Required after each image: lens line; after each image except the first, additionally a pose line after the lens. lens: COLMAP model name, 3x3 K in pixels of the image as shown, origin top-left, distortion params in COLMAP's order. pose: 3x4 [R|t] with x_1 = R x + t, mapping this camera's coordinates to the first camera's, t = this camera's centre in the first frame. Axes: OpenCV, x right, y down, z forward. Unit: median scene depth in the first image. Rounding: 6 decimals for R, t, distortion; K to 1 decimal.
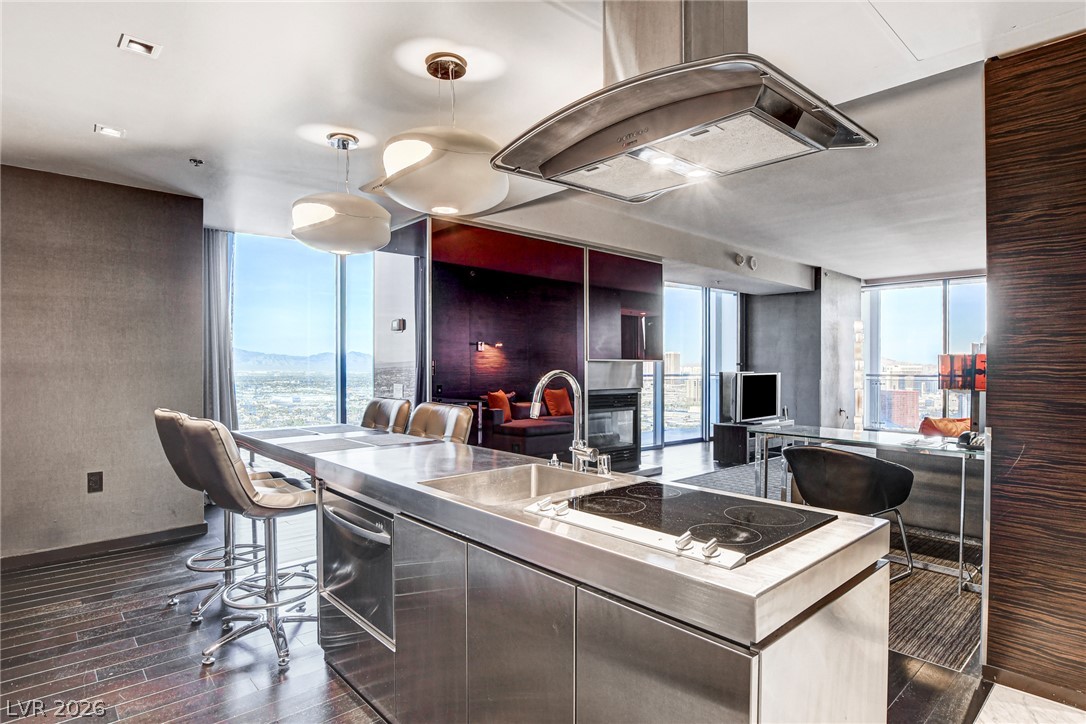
lens RADIAL K [[584.8, 0, 560.7], [0, 584.8, 369.1], [0, 0, 1]] dist [0.000202, -0.001081]
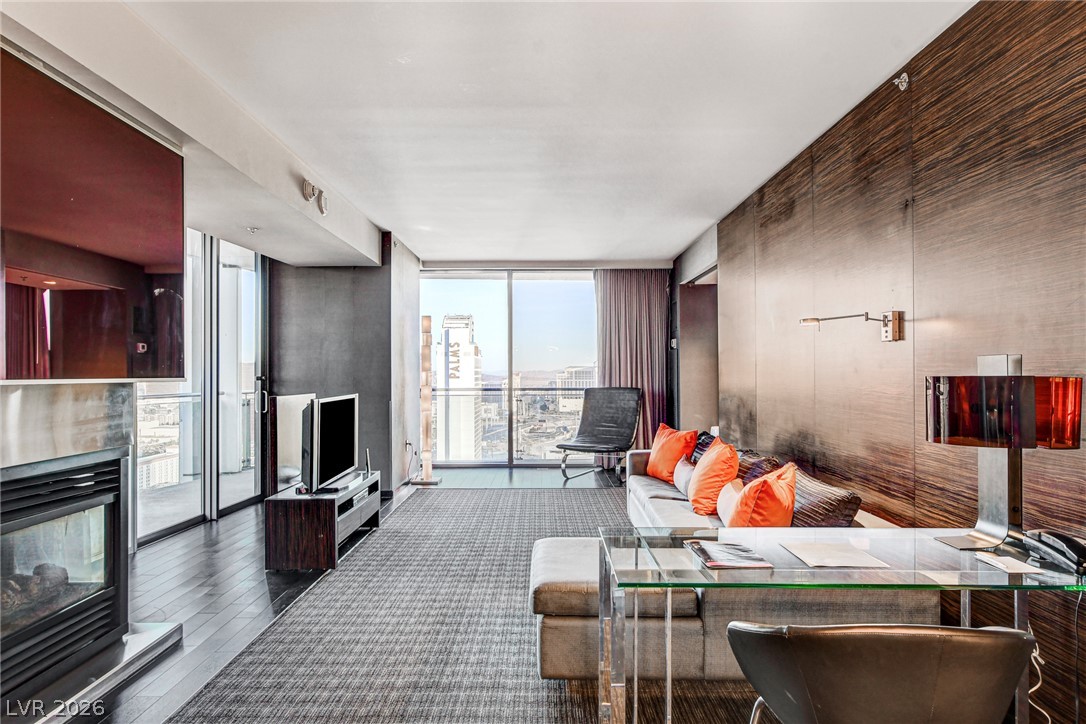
lens RADIAL K [[708.8, 0, 538.6], [0, 708.8, 363.5], [0, 0, 1]] dist [0.001310, 0.001815]
pose [[0.696838, 0.003654, 0.717219, -0.015235], [0.010119, 0.999837, -0.014924, -0.011050], [-0.717157, 0.017657, 0.696688, 0.320581]]
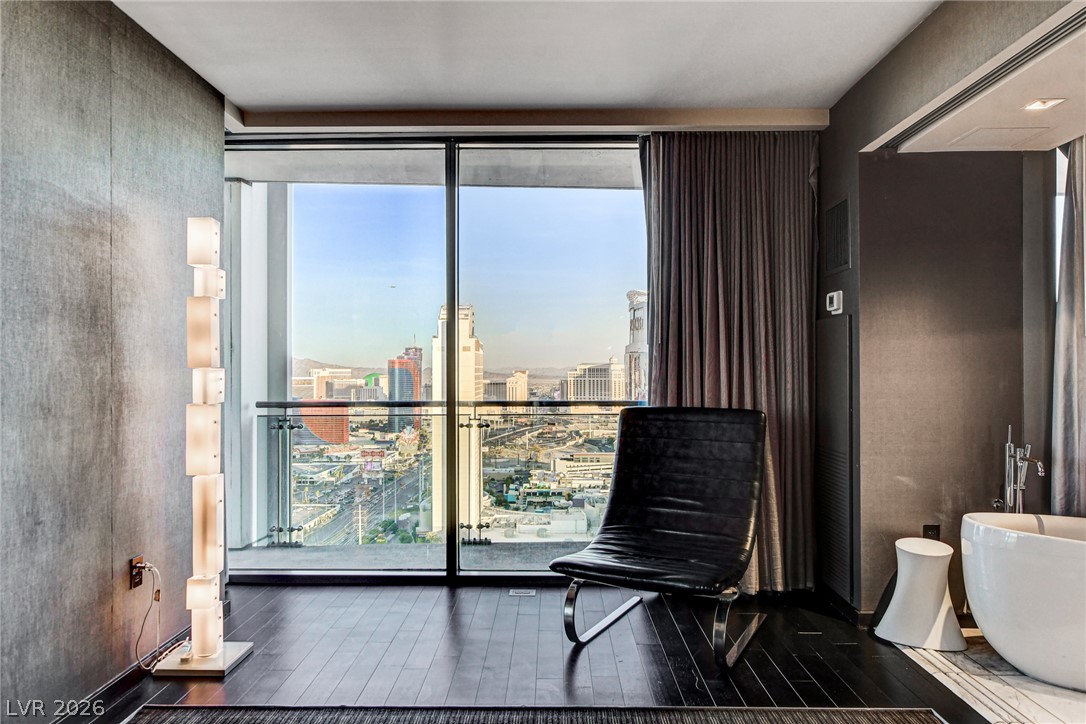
lens RADIAL K [[785.6, 0, 542.7], [0, 785.6, 363.7], [0, 0, 1]] dist [-0.001373, 0.010196]
pose [[0.701773, 0.002424, 0.712397, 0.384815], [0.006841, 0.999925, -0.010141, -0.012947], [-0.712368, 0.011990, 0.701703, 0.678752]]
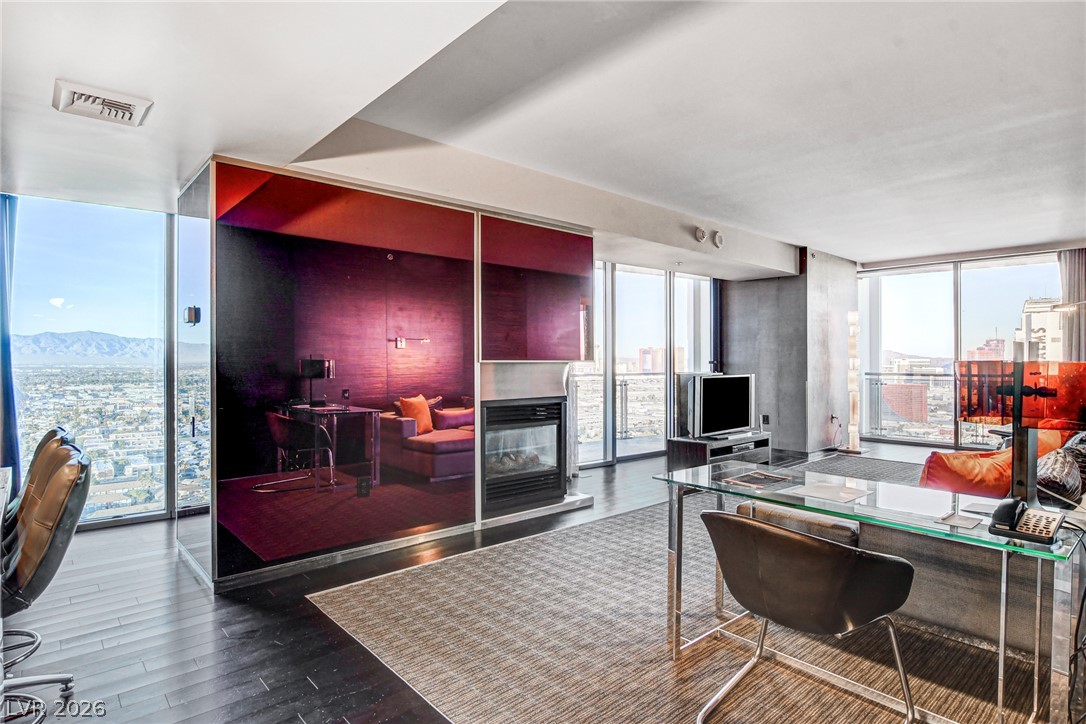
lens RADIAL K [[587.9, 0, 549.0], [0, 587.9, 360.9], [0, 0, 1]] dist [-0.012561, 0.001371]
pose [[0.999699, -0.002266, -0.024424, 0.096618], [0.002156, 0.999987, -0.004543, -0.008072], [0.024434, 0.004489, 0.999691, 0.153909]]
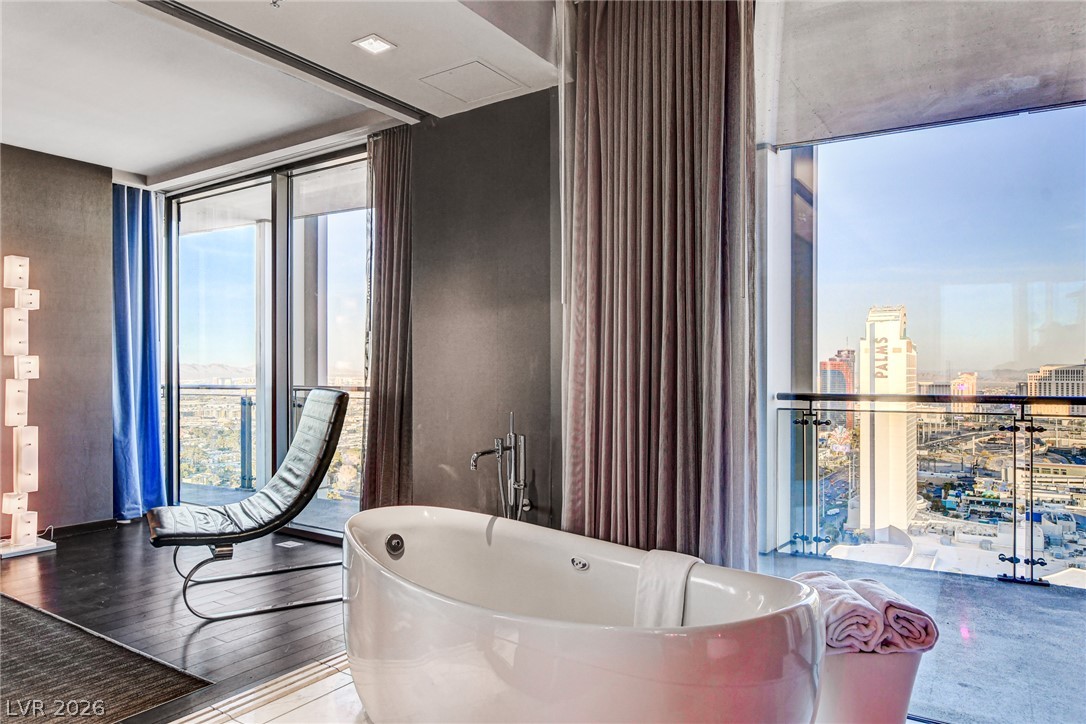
lens RADIAL K [[708.8, 0, 545.3], [0, 708.8, 369.3], [0, 0, 1]] dist [0.001310, 0.001815]
pose [[0.973402, -0.001148, 0.229101, 0.388478], [0.002982, 0.999966, -0.007656, -0.007119], [-0.229085, 0.008135, 0.973372, 0.774208]]
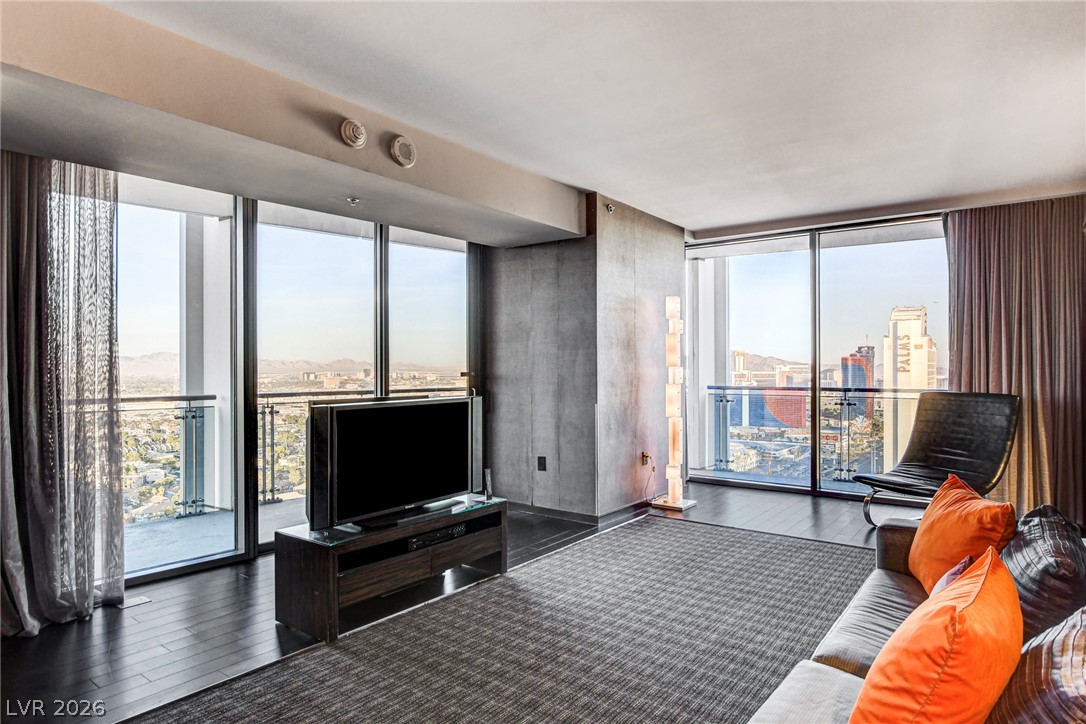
lens RADIAL K [[633.4, 0, 541.4], [0, 633.4, 363.6], [0, 0, 1]] dist [-0.018140, 0.000865]
pose [[0.988461, -0.002217, 0.151459, 0.308424], [0.003733, 0.999946, -0.009726, -0.013369], [-0.151429, 0.010180, 0.988416, 0.441186]]
